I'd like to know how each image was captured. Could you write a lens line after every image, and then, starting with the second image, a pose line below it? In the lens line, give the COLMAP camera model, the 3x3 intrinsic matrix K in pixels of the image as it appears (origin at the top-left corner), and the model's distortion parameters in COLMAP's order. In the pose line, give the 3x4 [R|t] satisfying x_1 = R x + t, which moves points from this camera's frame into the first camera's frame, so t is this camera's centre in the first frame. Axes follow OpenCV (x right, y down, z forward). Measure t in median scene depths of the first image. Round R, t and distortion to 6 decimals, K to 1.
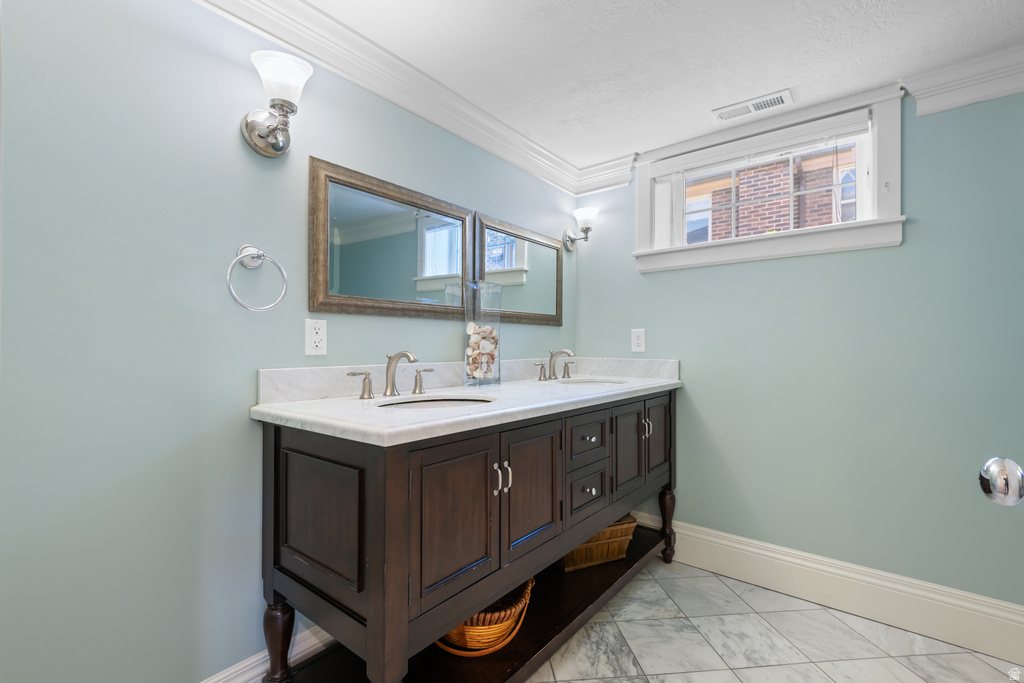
lens RADIAL K [[458.6, 0, 512.0], [0, 458.6, 341.5], [0, 0, 1]] dist [0.023442, -0.009094]
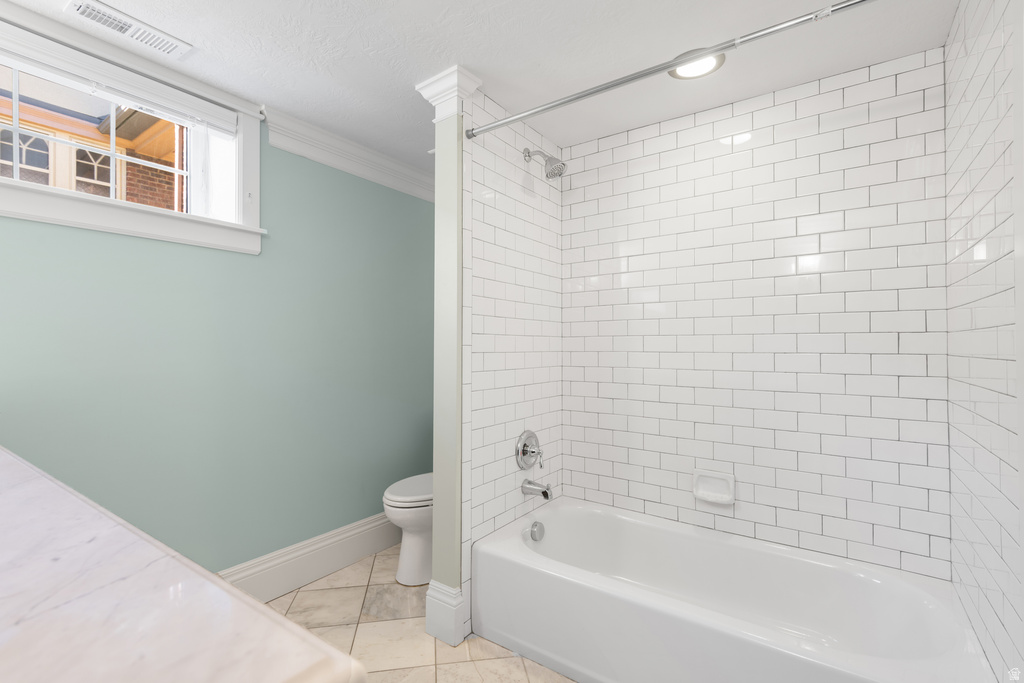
lens RADIAL K [[458.6, 0, 512.0], [0, 458.6, 341.5], [0, 0, 1]] dist [0.023442, -0.009094]
pose [[-0.060800, 0.010547, 0.998094, -0.282258], [-0.011672, 0.999868, -0.011276, 0.001213], [-0.998082, -0.012335, -0.060669, 0.468022]]
